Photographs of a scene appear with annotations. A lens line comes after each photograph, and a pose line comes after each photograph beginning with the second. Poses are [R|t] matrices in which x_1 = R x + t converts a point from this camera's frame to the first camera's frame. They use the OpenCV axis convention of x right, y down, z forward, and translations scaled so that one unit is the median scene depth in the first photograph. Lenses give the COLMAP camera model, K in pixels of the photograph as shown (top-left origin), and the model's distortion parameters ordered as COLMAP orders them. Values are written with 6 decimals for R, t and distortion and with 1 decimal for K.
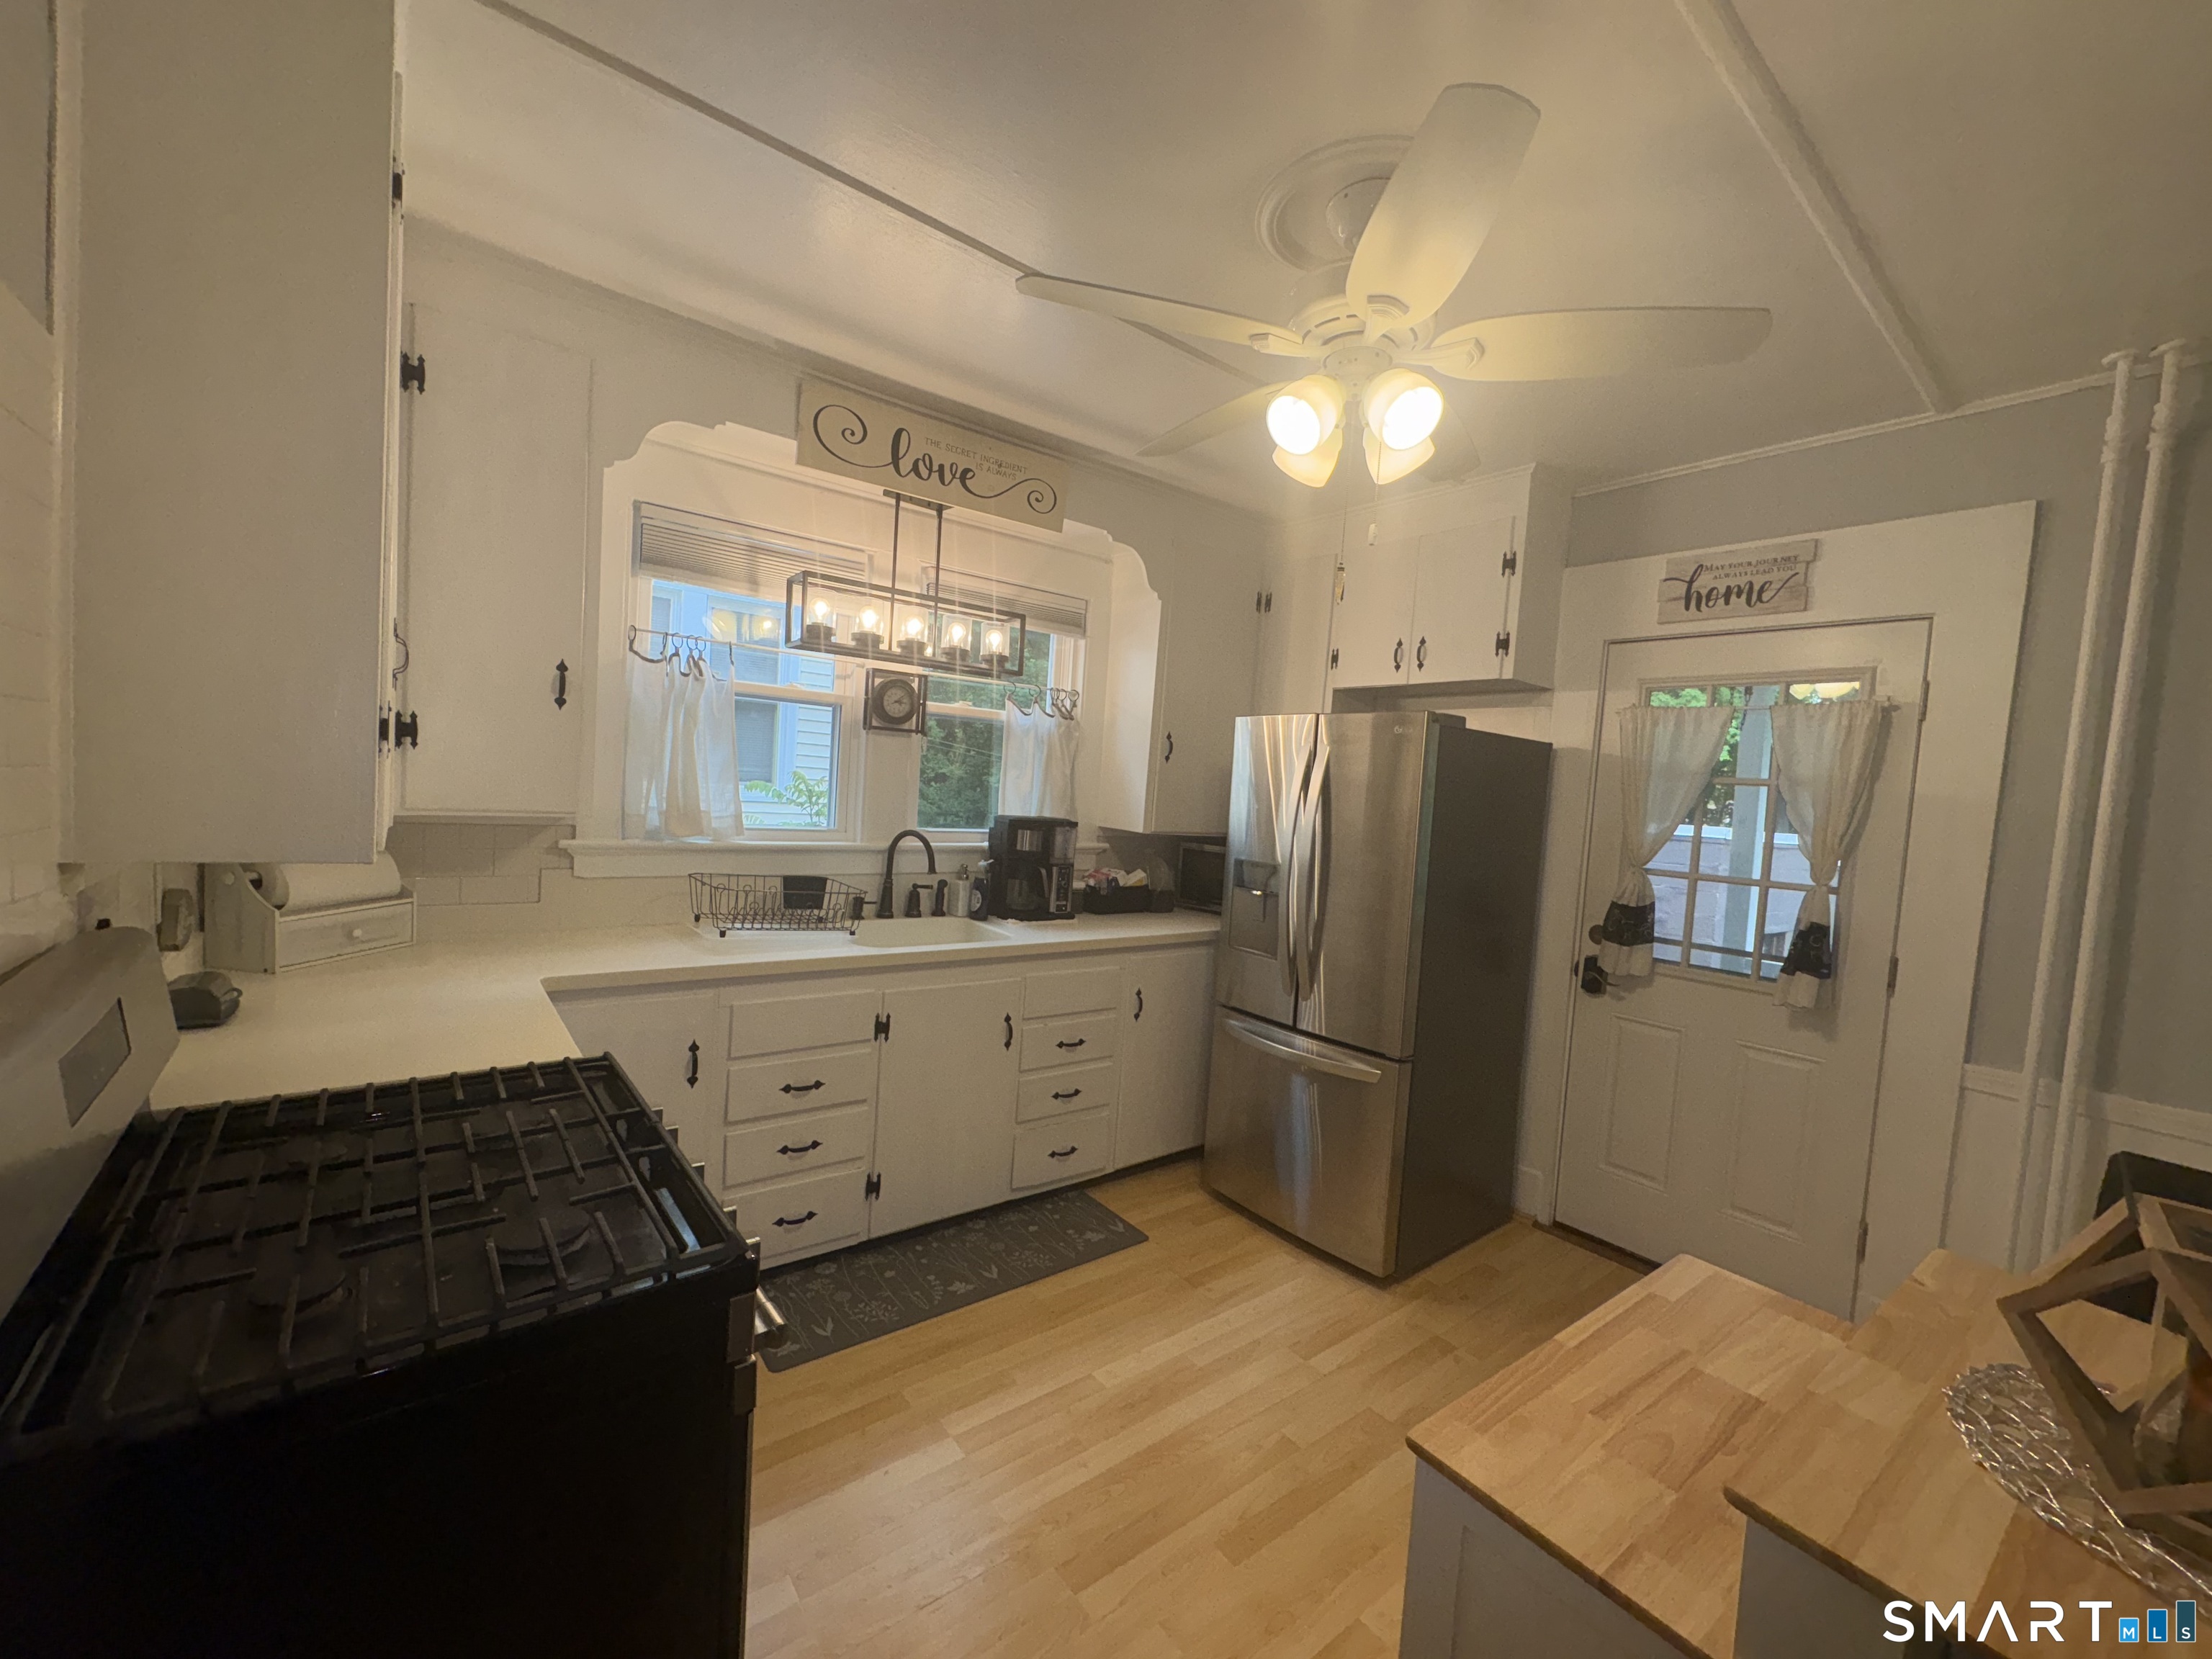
lens RADIAL K [[882.5, 0, 1098.1], [0, 882.5, 834.1], [0, 0, 1]] dist [0.000215, 0.000127]
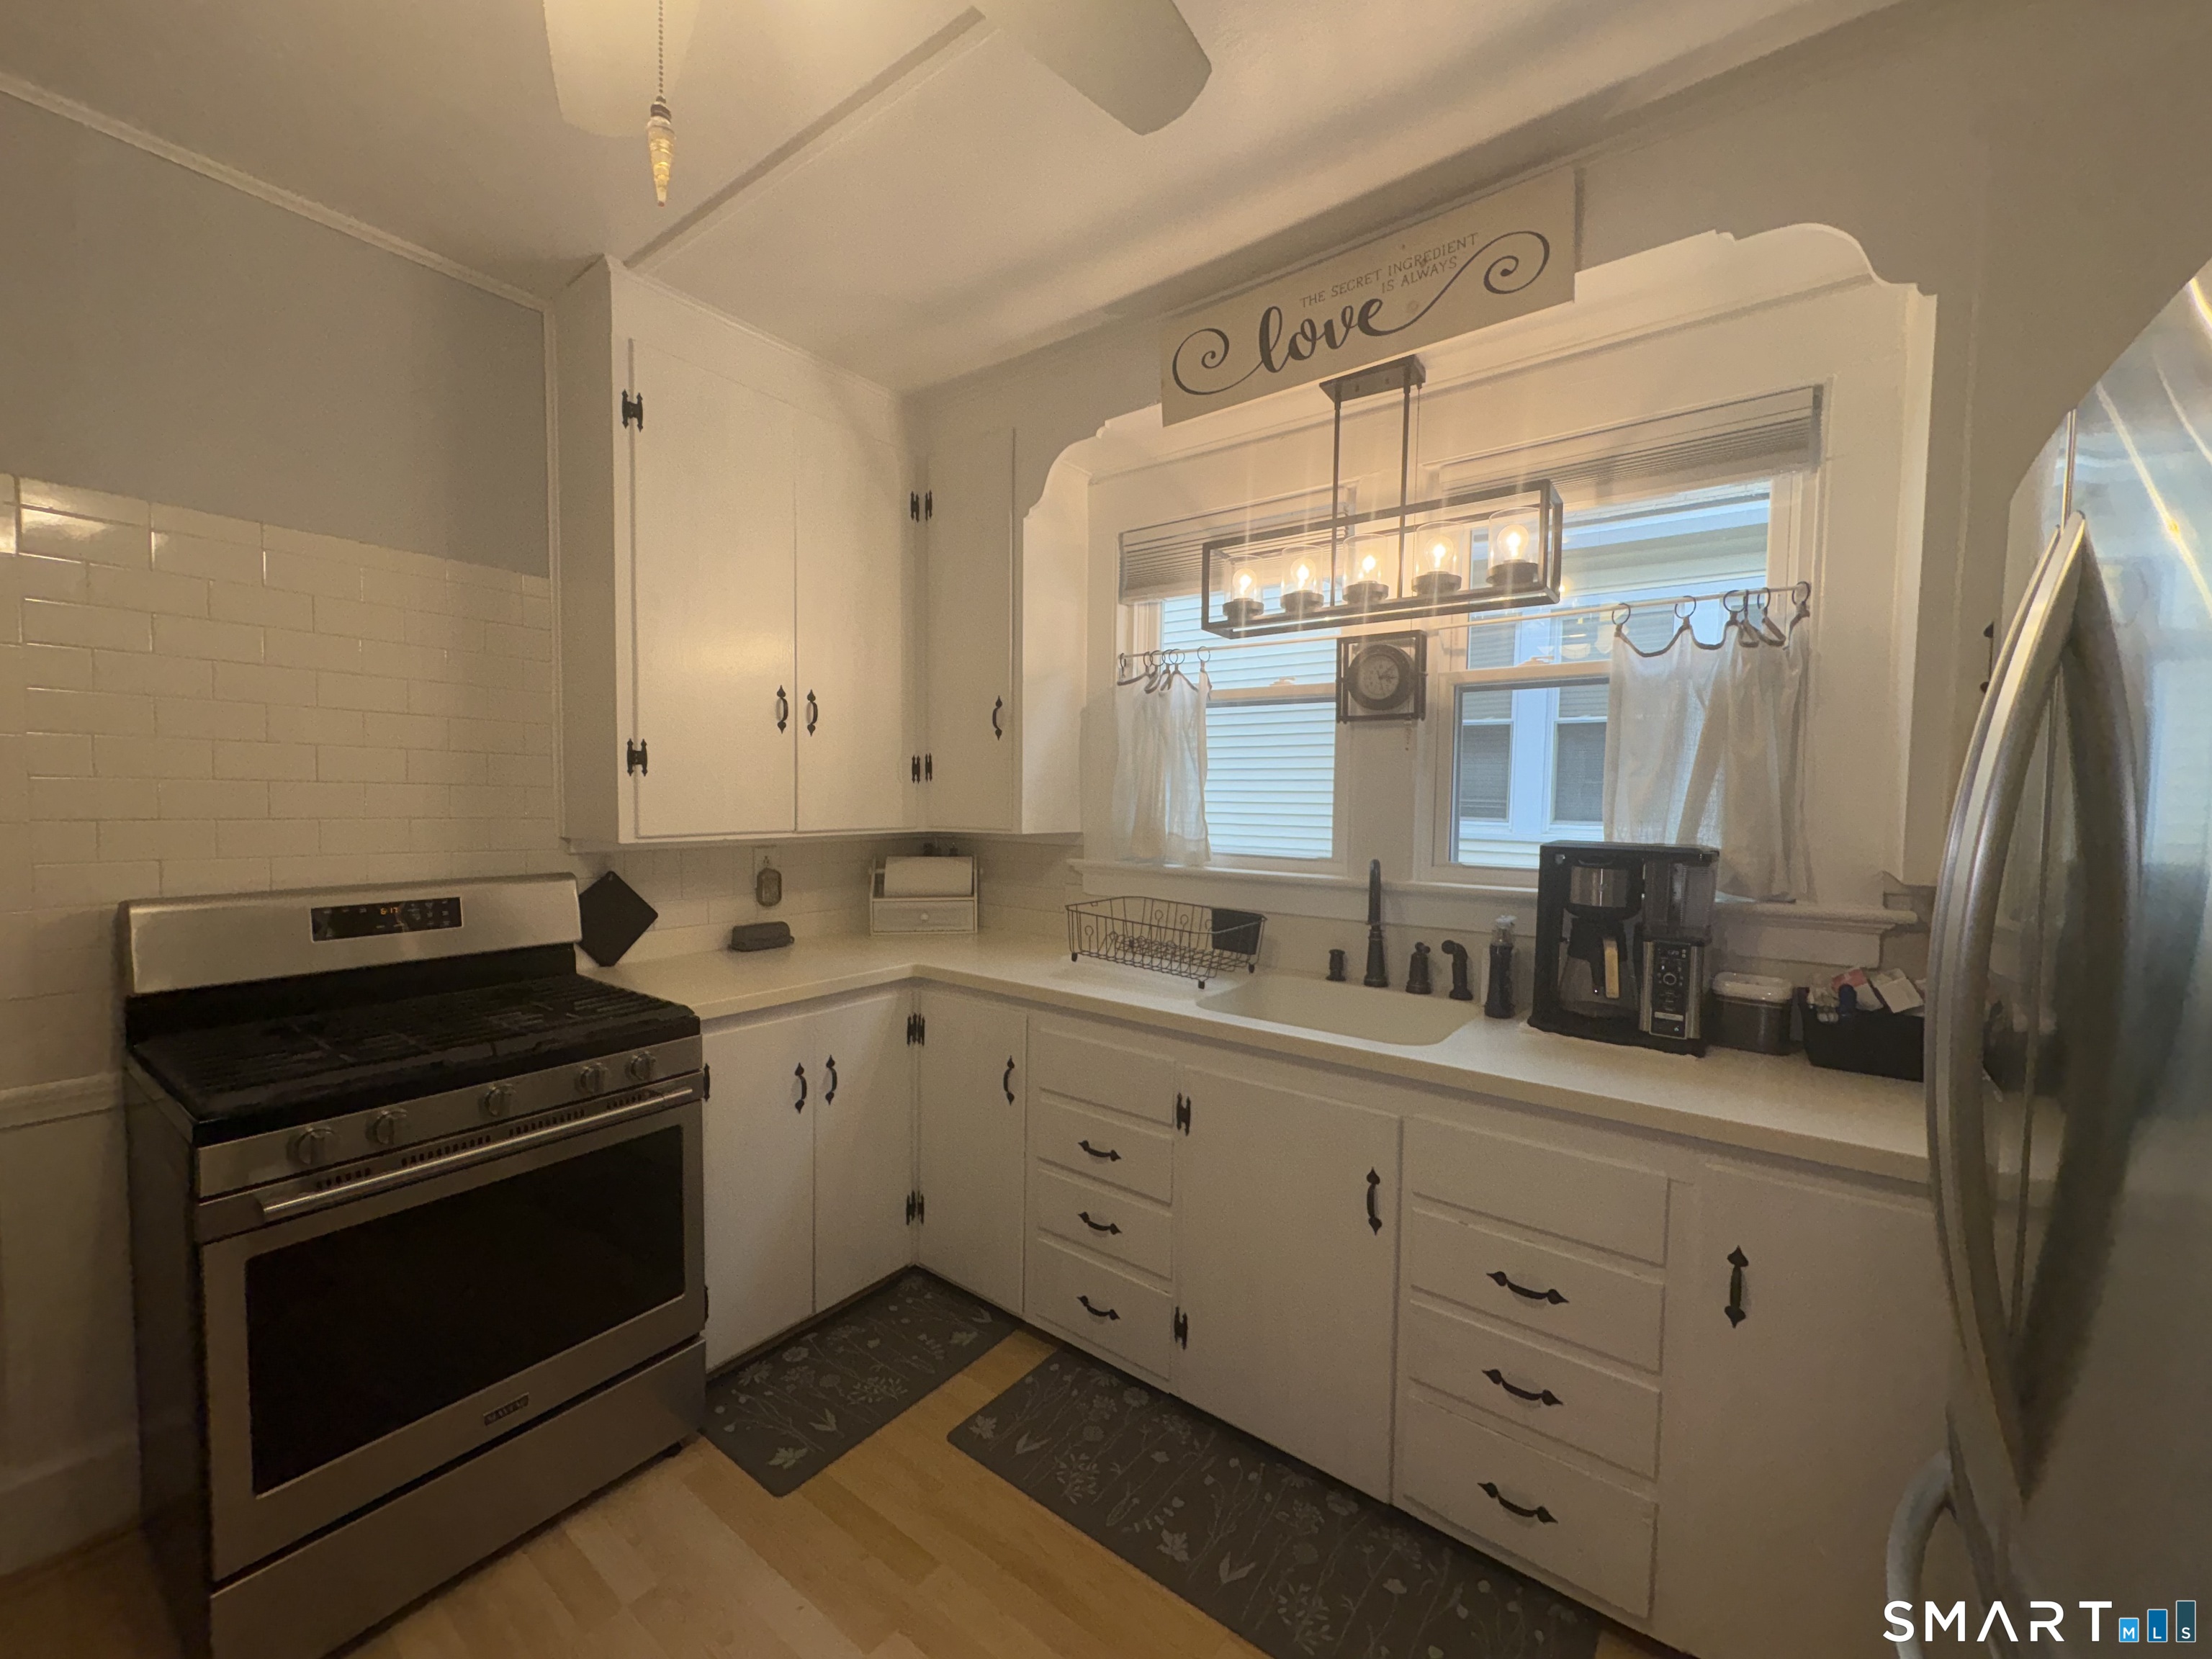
lens RADIAL K [[882.5, 0, 1098.1], [0, 882.5, 834.1], [0, 0, 1]] dist [0.000215, 0.000127]
pose [[0.258876, -0.022371, -0.965651, 0.416476], [-0.056224, 0.997688, -0.038186, 0.014736], [0.964273, 0.064178, 0.257020, 0.655039]]
